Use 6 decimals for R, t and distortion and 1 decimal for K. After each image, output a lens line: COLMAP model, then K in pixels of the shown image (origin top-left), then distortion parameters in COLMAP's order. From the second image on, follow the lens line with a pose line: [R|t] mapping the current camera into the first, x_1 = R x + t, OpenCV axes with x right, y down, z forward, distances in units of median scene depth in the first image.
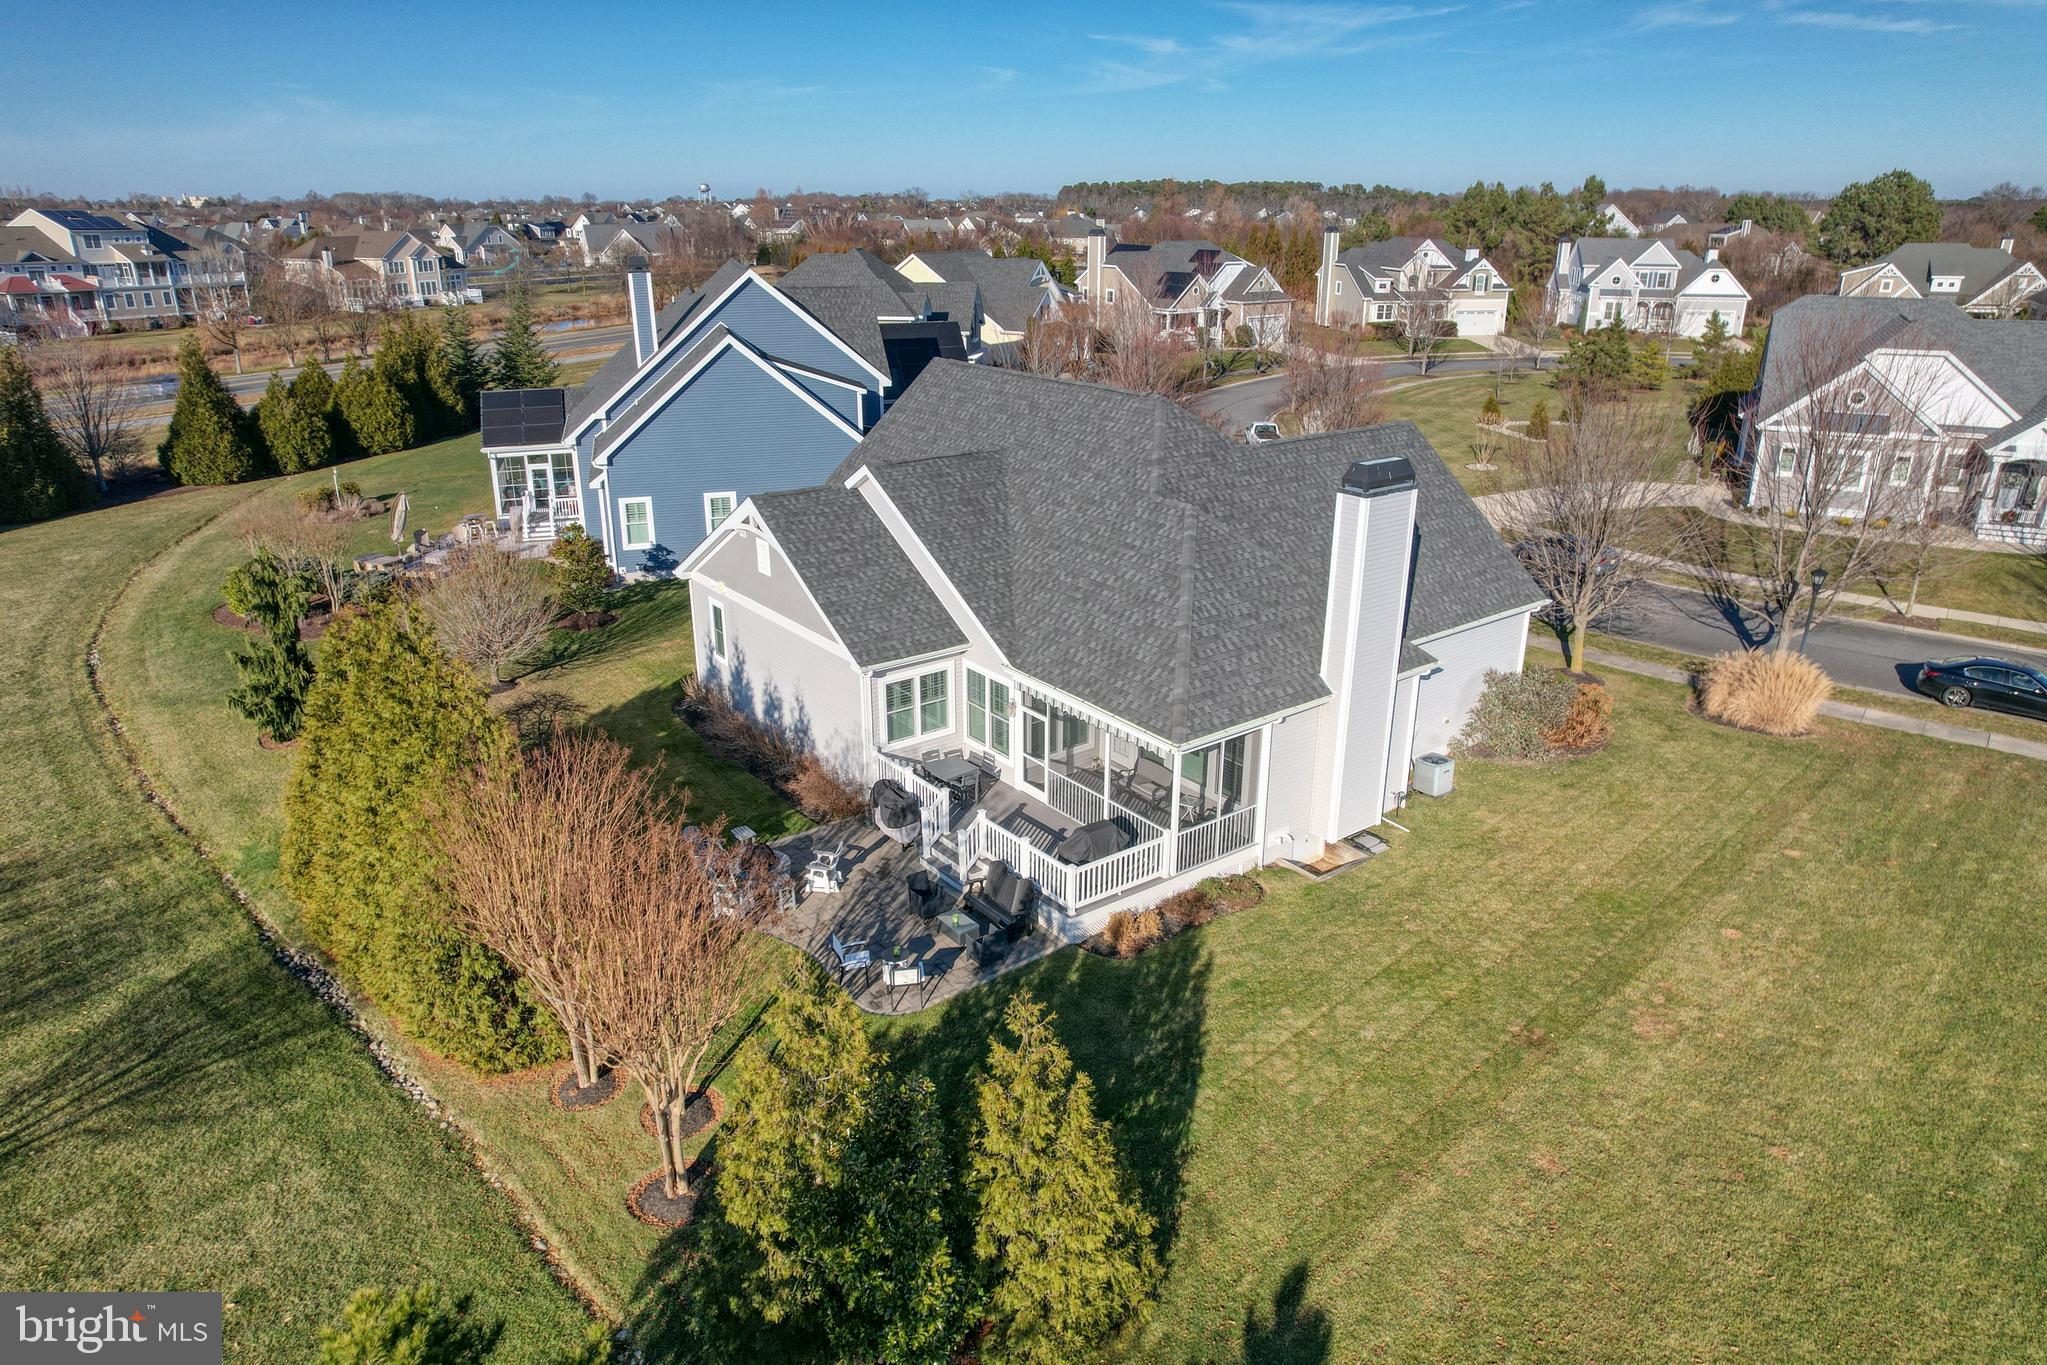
lens RADIAL K [[1304.8, 0, 1024.4], [0, 1304.8, 674.1], [0, 0, 1]] dist [-0.060203, 0.037531]
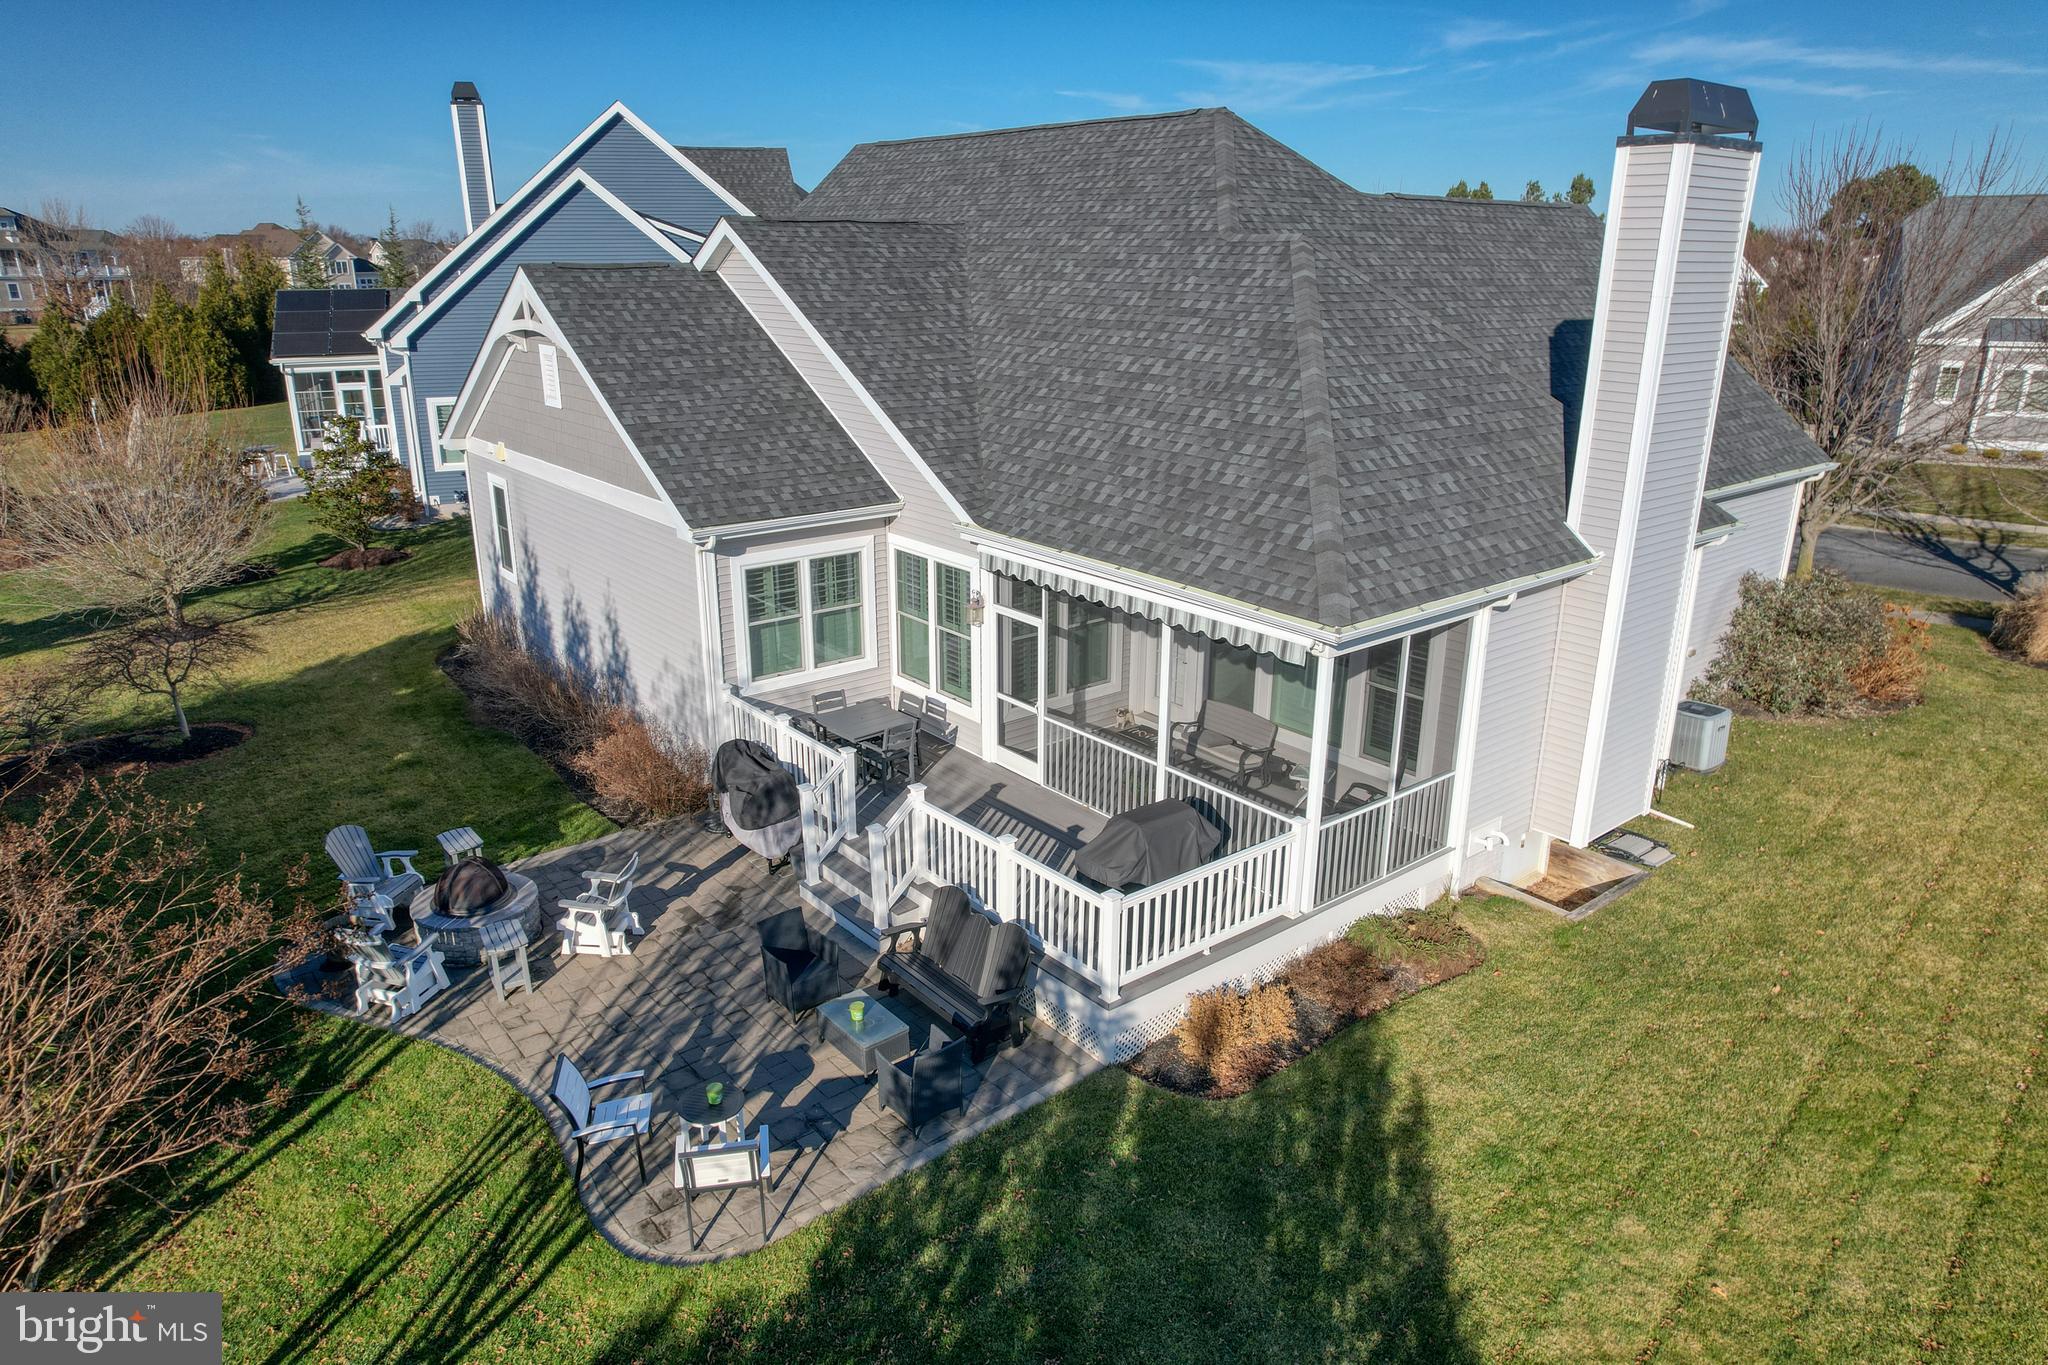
lens RADIAL K [[1305.4, 0, 1020.8], [0, 1305.4, 686.8], [0, 0, 1]] dist [-0.060203, 0.037531]
pose [[0.999629, -0.008151, 0.025998, -0.005262], [0.008760, 0.999688, -0.023381, 0.068905], [-0.025799, 0.023600, 0.999389, 0.439593]]
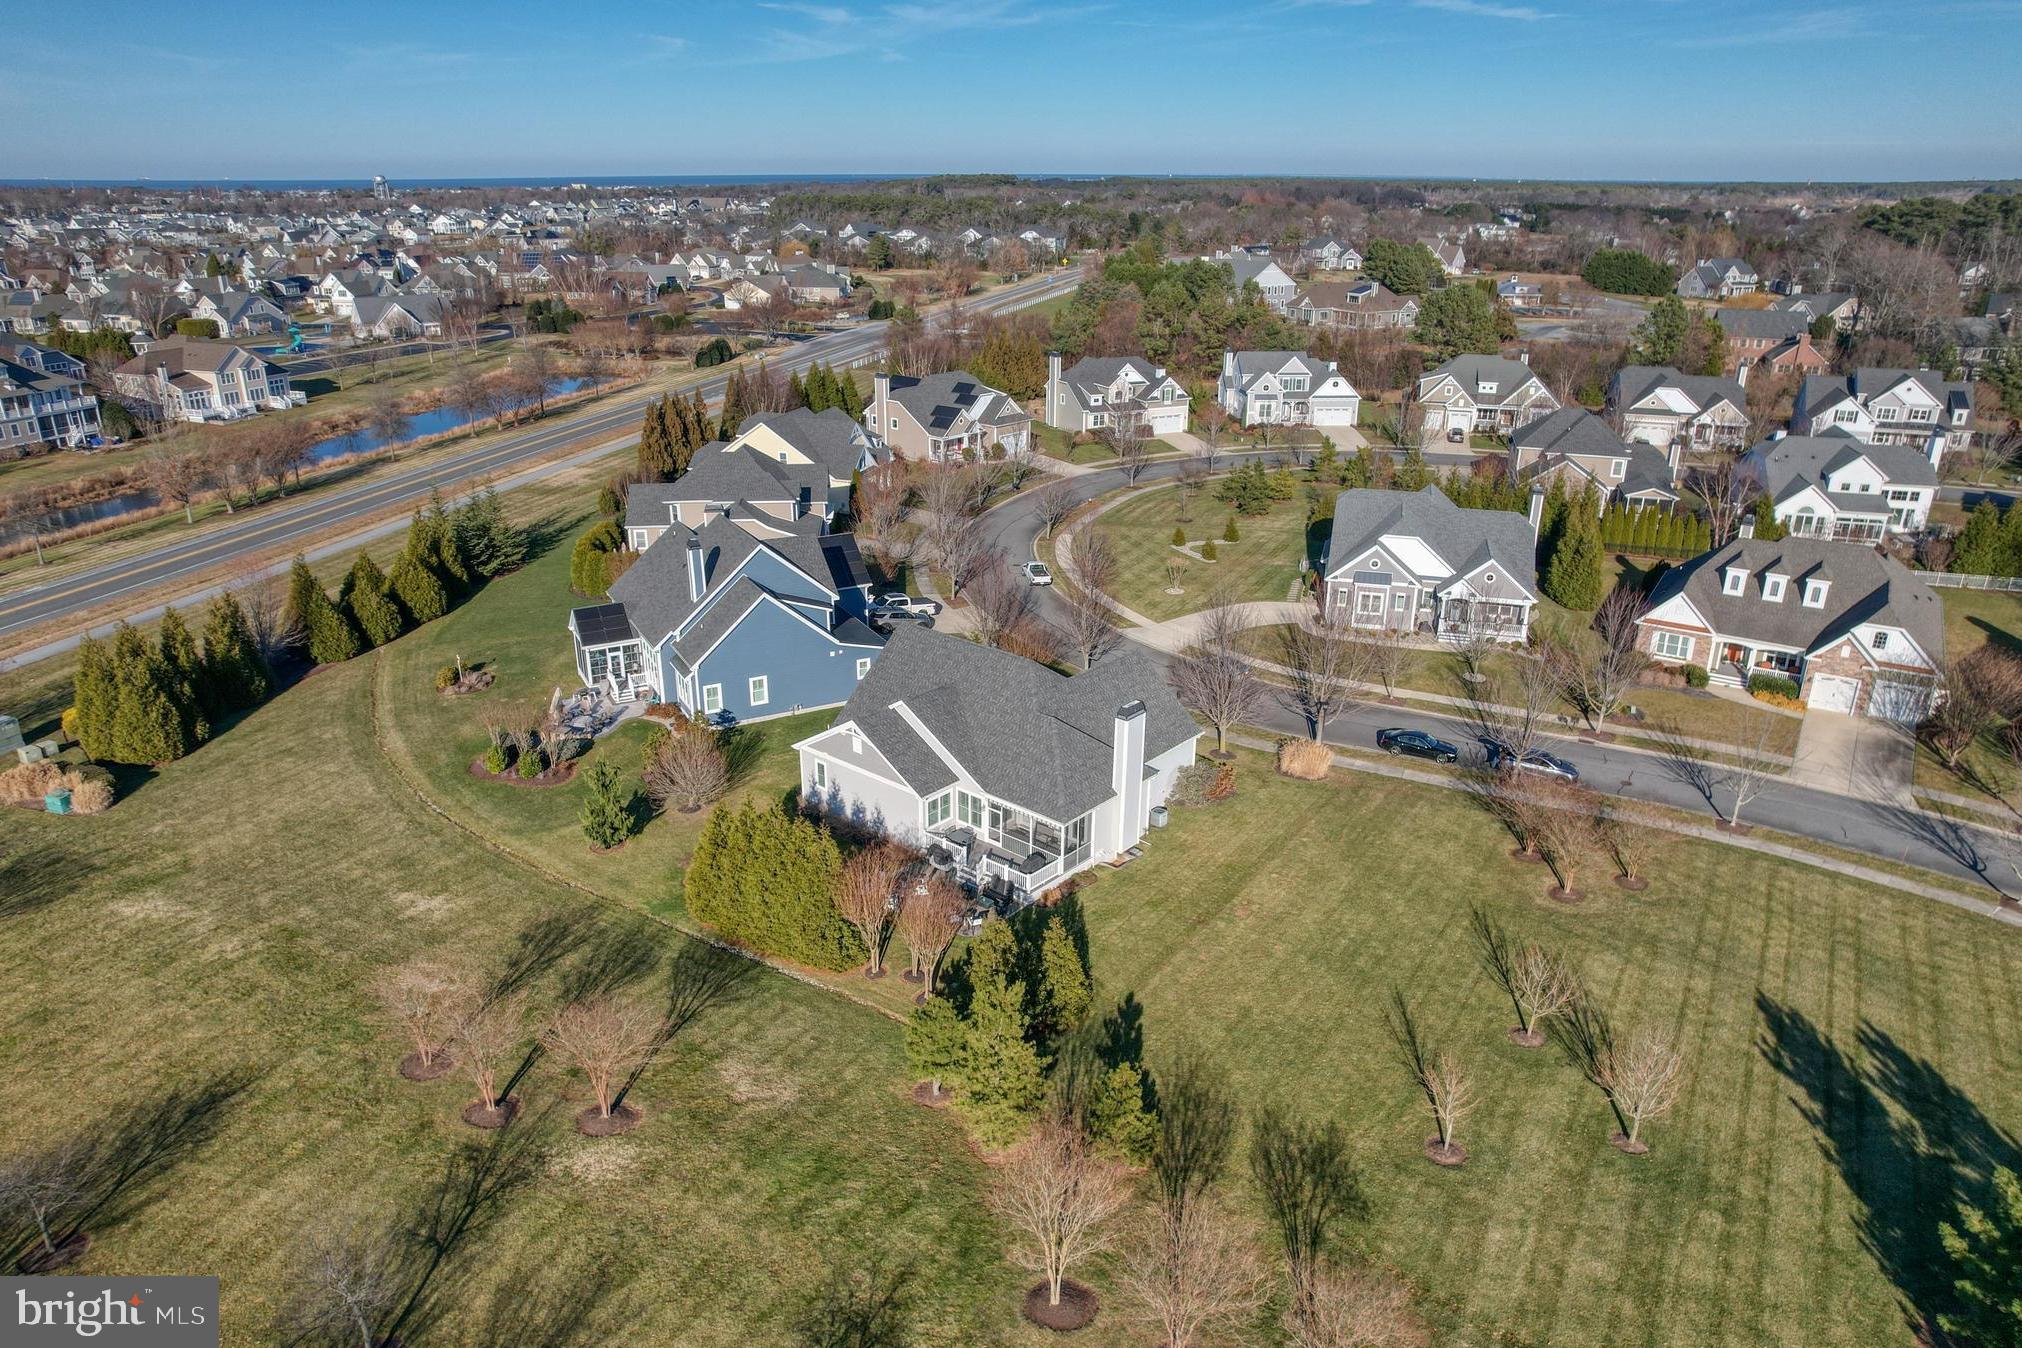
lens RADIAL K [[1288.9, 0, 1010.7], [0, 1288.9, 670.1], [0, 0, 1]] dist [-0.060203, 0.037531]
pose [[0.978266, -0.068447, 0.195731, -0.381675], [0.066634, 0.997652, 0.015840, -0.244581], [-0.196355, -0.002453, 0.980530, -1.220630]]
